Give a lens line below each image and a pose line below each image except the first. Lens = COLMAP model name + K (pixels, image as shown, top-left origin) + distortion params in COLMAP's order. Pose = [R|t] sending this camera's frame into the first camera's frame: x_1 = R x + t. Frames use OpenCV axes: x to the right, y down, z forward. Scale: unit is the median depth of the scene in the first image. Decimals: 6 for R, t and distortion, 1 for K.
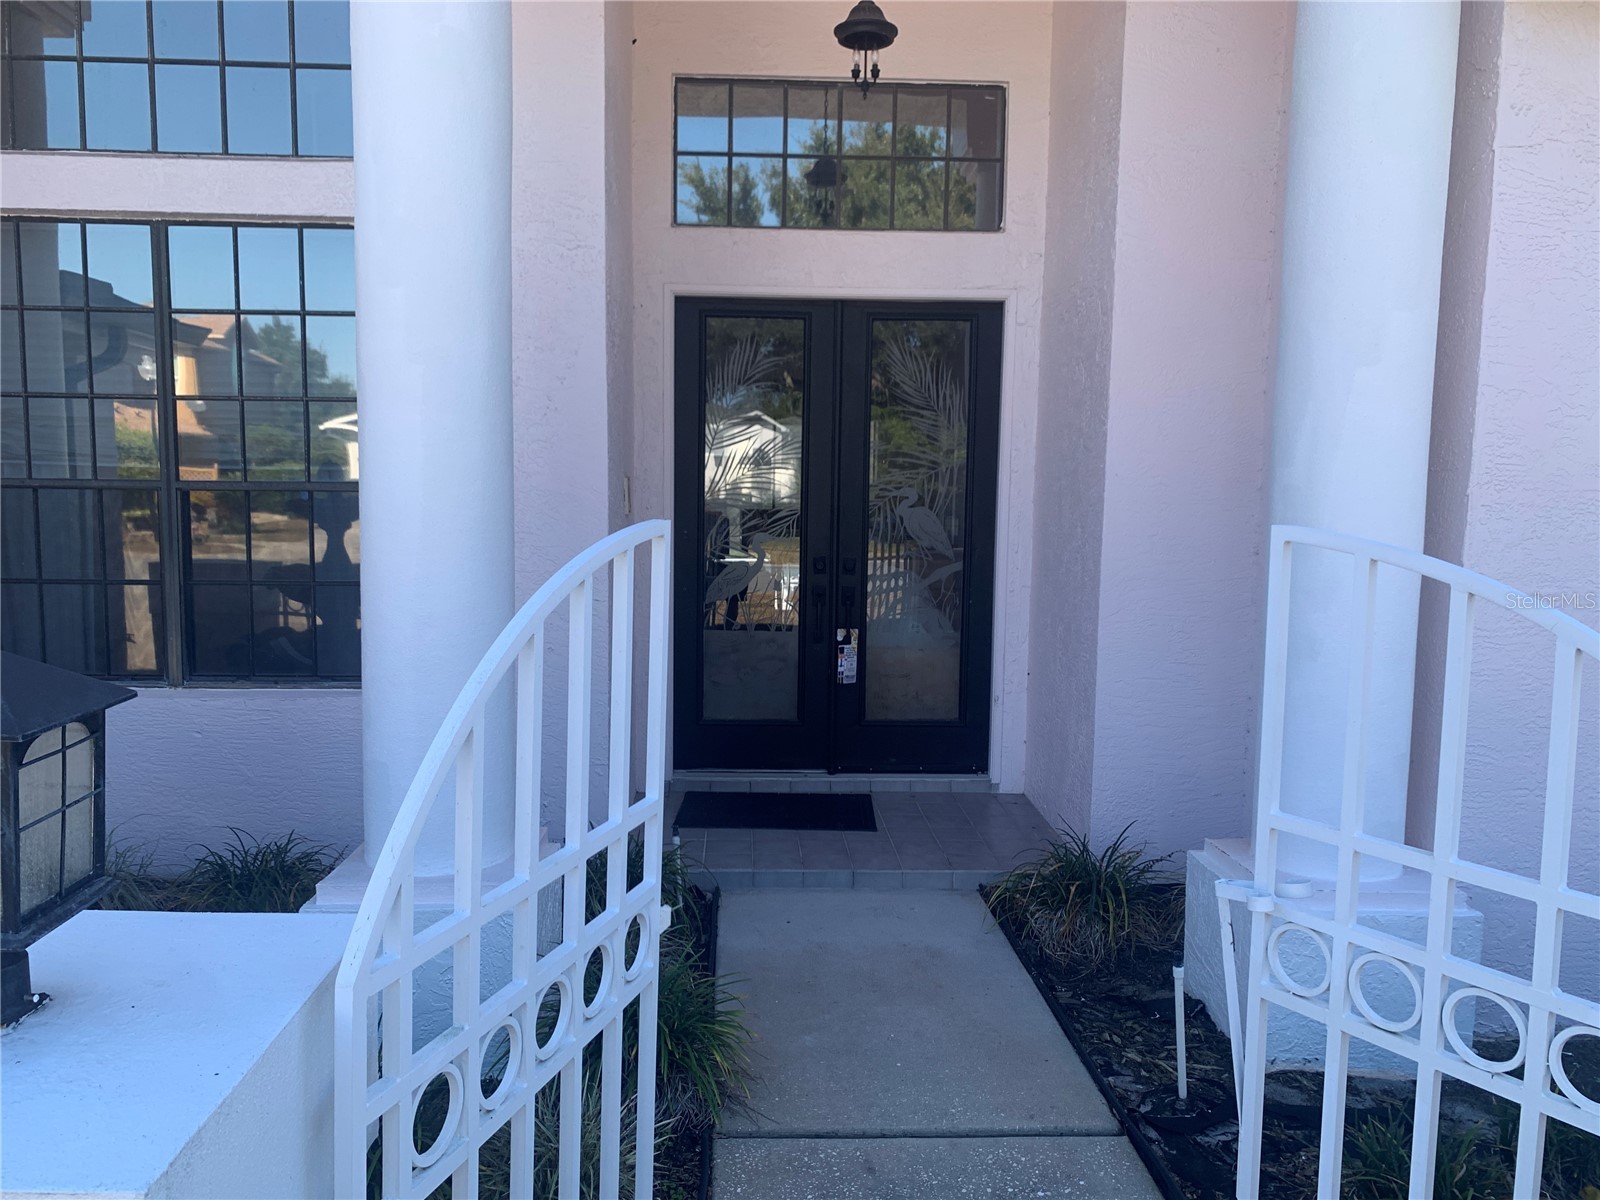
lens RADIAL K [[1184.2, 0, 821.4], [0, 1184.2, 597.0], [0, 0, 1]] dist [0.091911, -0.192229]
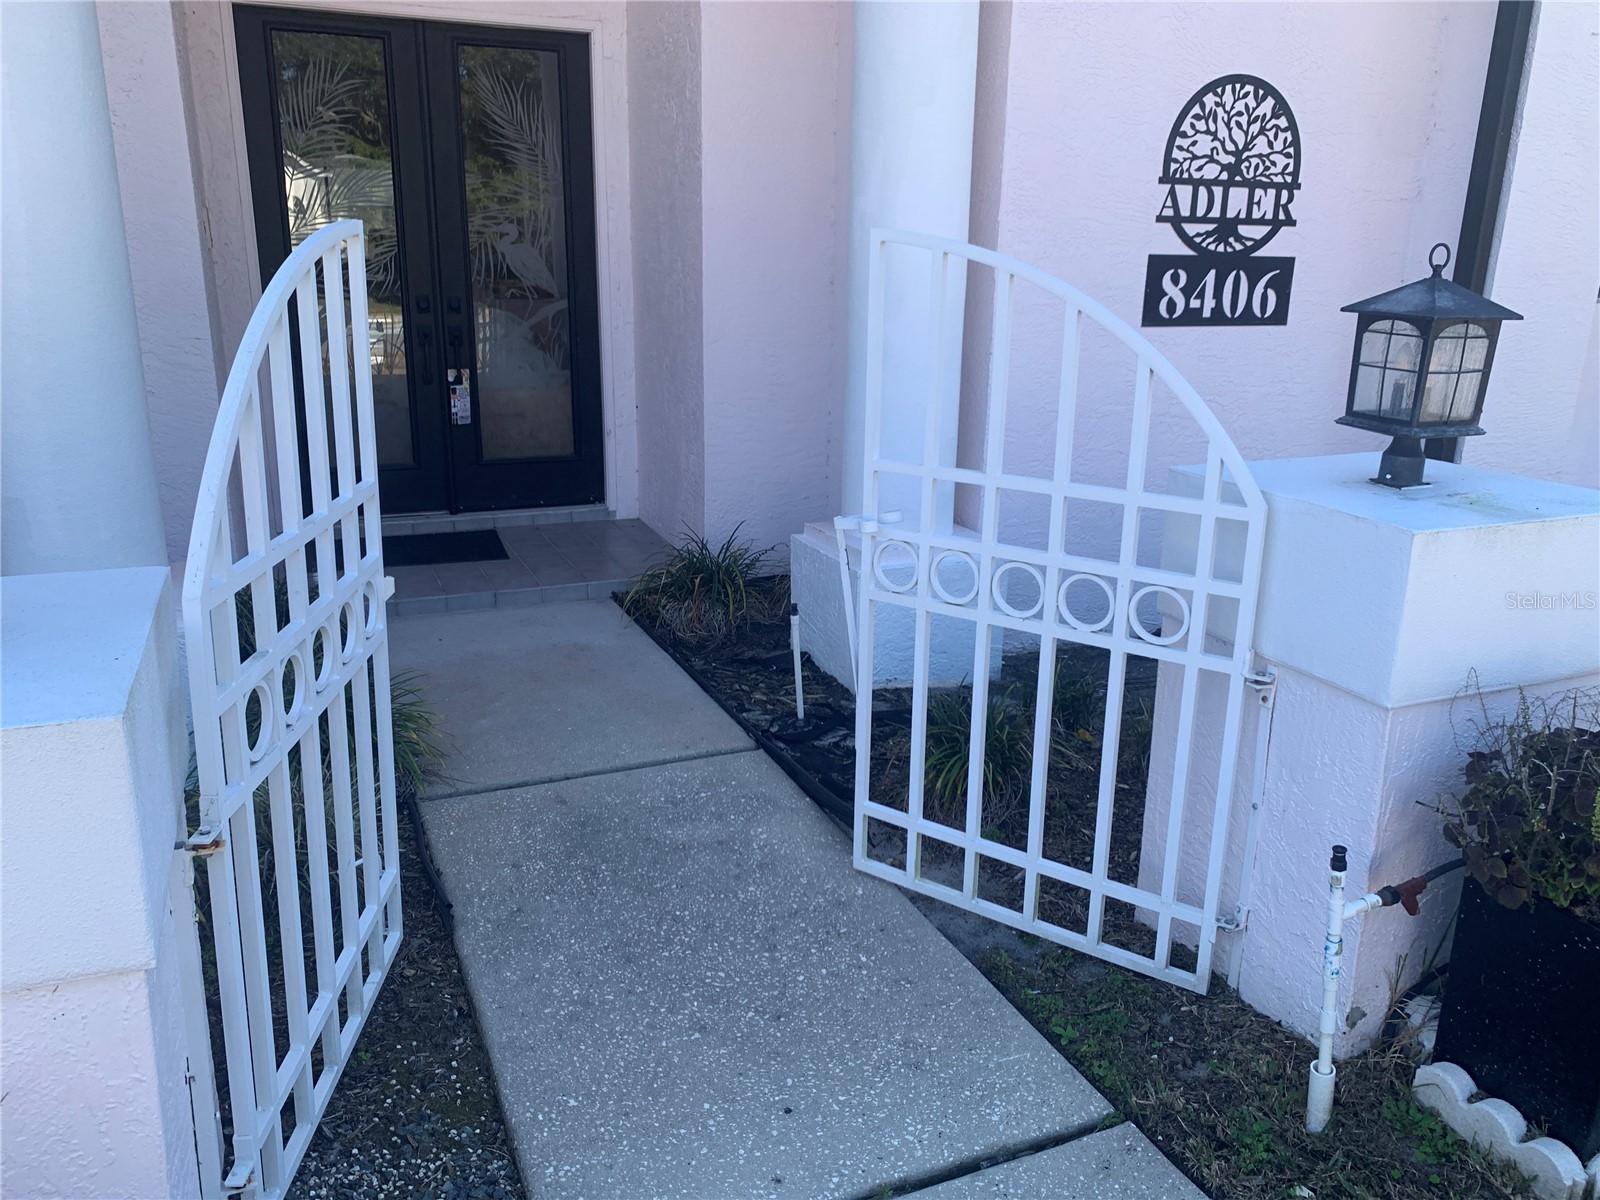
lens RADIAL K [[1184.2, 0, 821.4], [0, 1184.2, 597.0], [0, 0, 1]] dist [0.091911, -0.192229]
pose [[0.933528, -0.101442, 0.343854, -0.074507], [0.034949, 0.980315, 0.194322, 0.038260], [-0.356798, -0.169388, 0.918696, -0.107758]]
